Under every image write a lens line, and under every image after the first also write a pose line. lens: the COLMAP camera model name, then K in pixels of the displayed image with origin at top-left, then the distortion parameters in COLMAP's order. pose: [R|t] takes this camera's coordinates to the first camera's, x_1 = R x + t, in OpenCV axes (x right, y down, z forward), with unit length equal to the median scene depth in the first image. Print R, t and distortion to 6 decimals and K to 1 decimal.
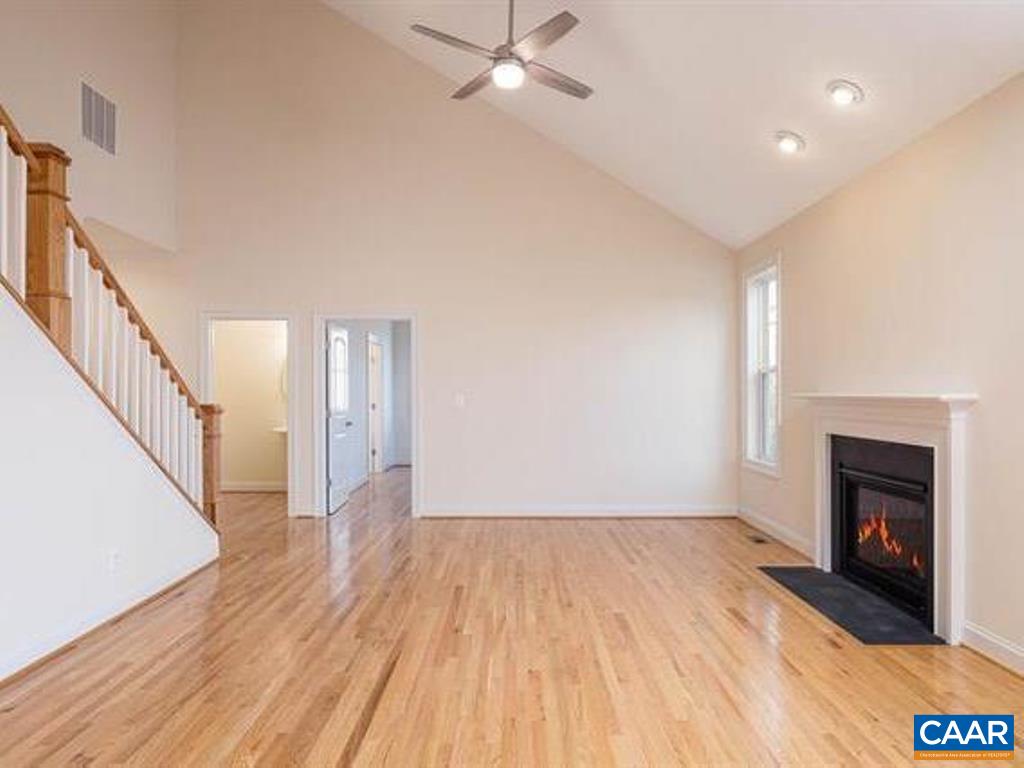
lens RADIAL K [[653.1, 0, 509.7], [0, 653.1, 393.6], [0, 0, 1]] dist [0.005421, 0.001882]
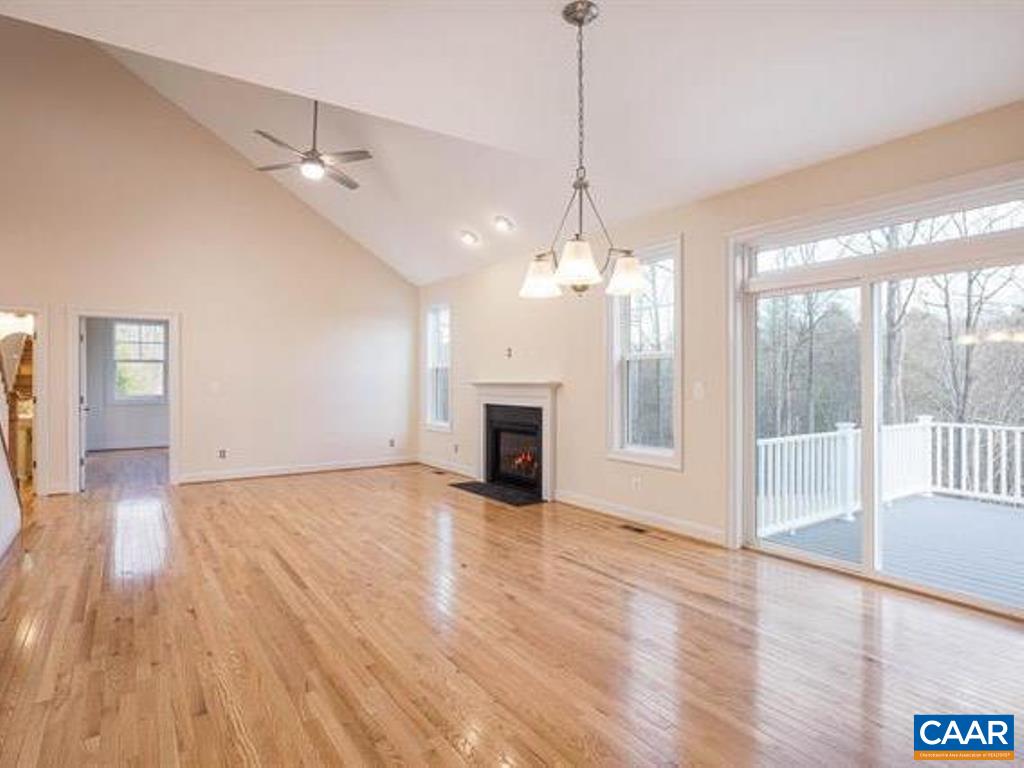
lens RADIAL K [[572.6, 0, 509.8], [0, 572.6, 378.4], [0, 0, 1]] dist [-0.001174, 0.000263]
pose [[0.825108, 0.001243, 0.564974, -0.374878], [0.000951, 0.999993, -0.003588, -0.001383], [-0.564975, 0.003498, 0.825101, -0.350328]]
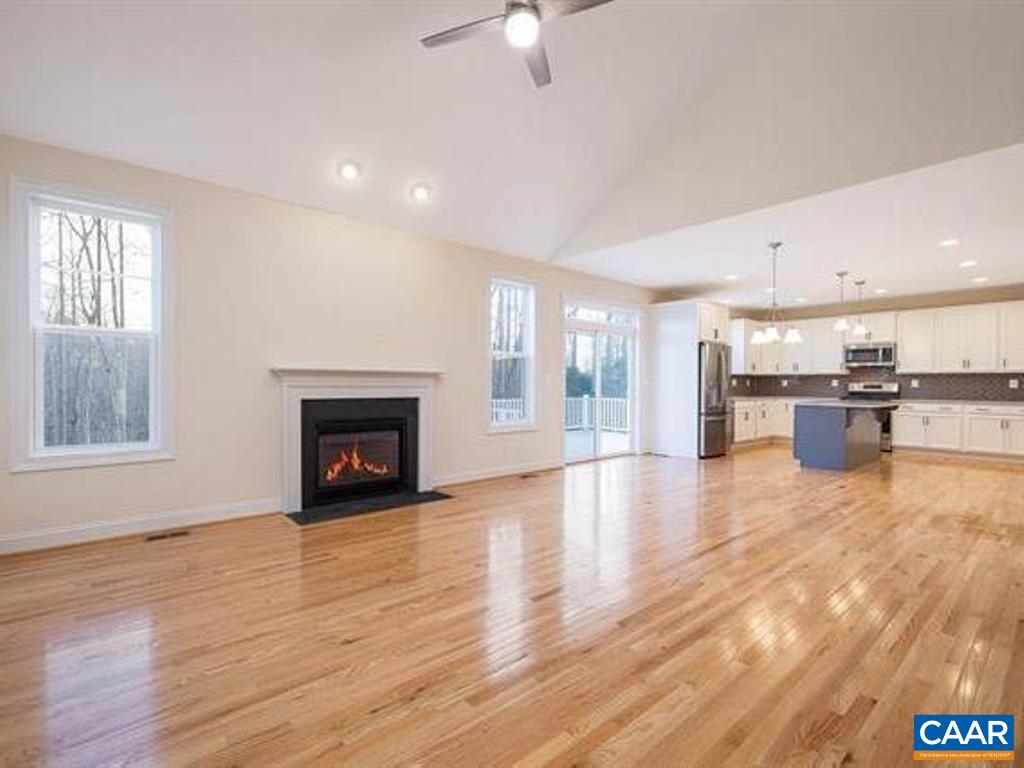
lens RADIAL K [[478.7, 0, 512.0], [0, 478.7, 384.0], [0, 0, 1]] dist [-0.000852, 0.000277]
pose [[-0.653916, -0.003947, 0.756557, -0.532611], [-0.005288, 0.999986, 0.000646, 0.034342], [-0.756549, -0.003578, -0.653928, 1.494258]]
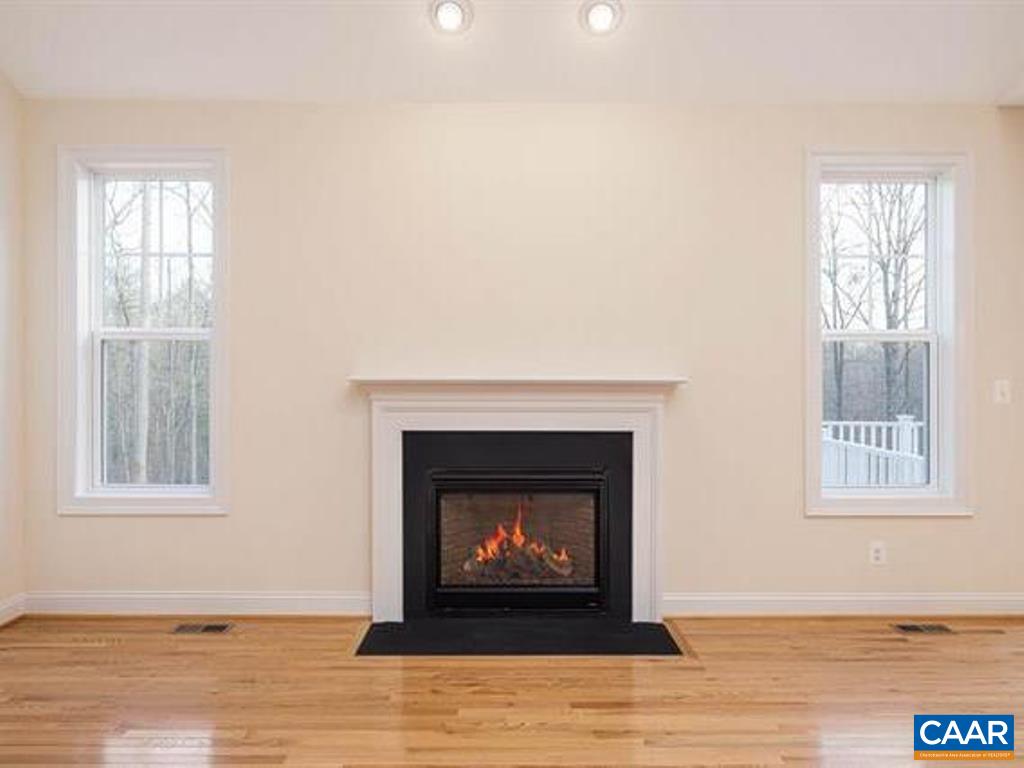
lens RADIAL K [[718.6, 0, 510.7], [0, 718.6, 376.7], [0, 0, 1]] dist [0.000396, -0.000973]
pose [[-0.018107, 0.000039, 0.999836, -0.366403], [-0.005493, 0.999985, -0.000138, -0.000018], [-0.999821, -0.005495, -0.018106, 1.033555]]
